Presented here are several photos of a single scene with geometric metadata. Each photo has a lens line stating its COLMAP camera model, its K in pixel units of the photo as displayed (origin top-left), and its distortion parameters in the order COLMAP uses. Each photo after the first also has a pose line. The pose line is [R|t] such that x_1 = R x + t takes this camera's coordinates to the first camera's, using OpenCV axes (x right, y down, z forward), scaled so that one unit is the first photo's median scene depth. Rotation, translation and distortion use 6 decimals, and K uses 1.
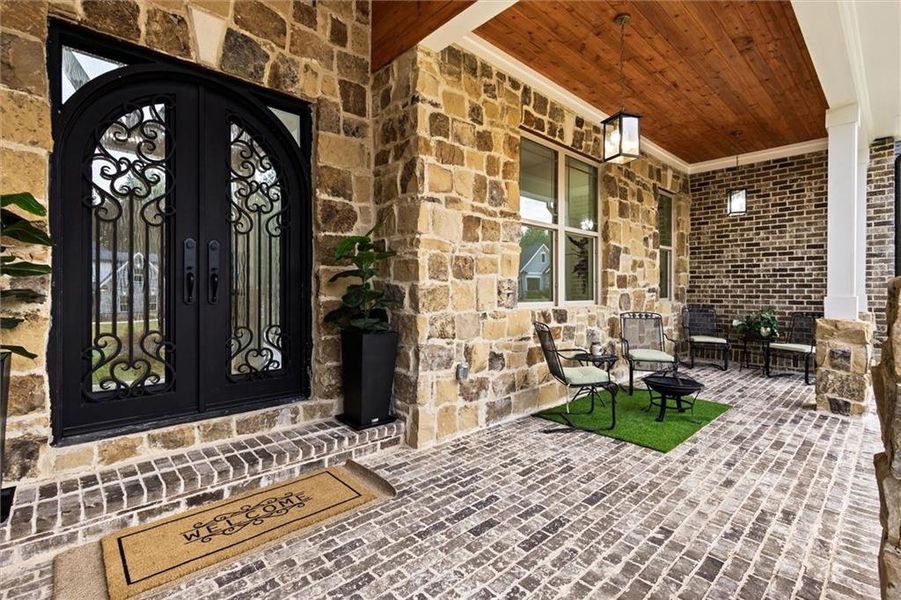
lens RADIAL K [[415.2, 0, 453.1], [0, 415.2, 290.8], [0, 0, 1]] dist [0.011293, -0.001398]
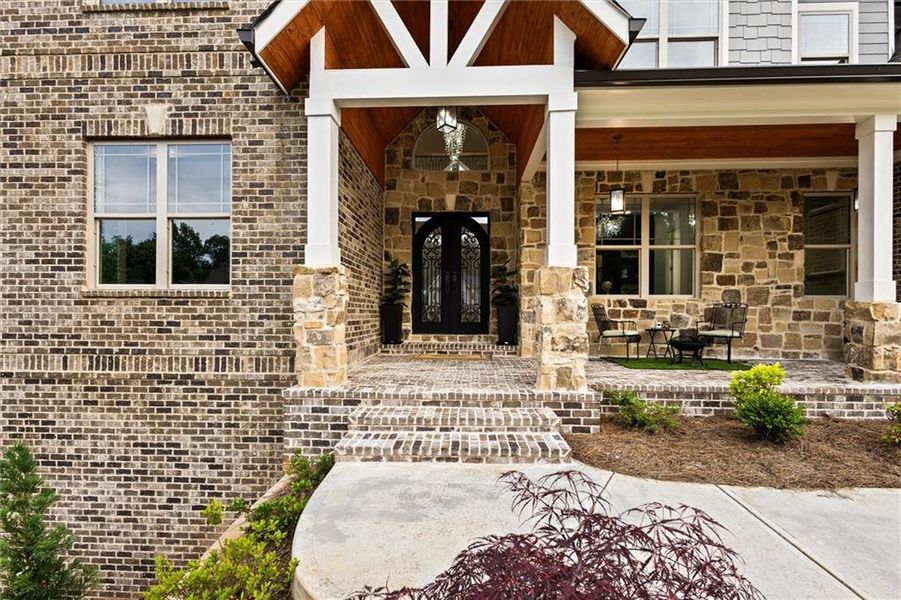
lens RADIAL K [[415.2, 0, 450.6], [0, 415.2, 306.7], [0, 0, 1]] dist [0.011293, -0.001398]
pose [[0.696935, -0.007593, -0.717094, 1.230656], [-0.003672, 0.999893, -0.014156, 0.134850], [0.717125, 0.012499, 0.696832, -0.832526]]
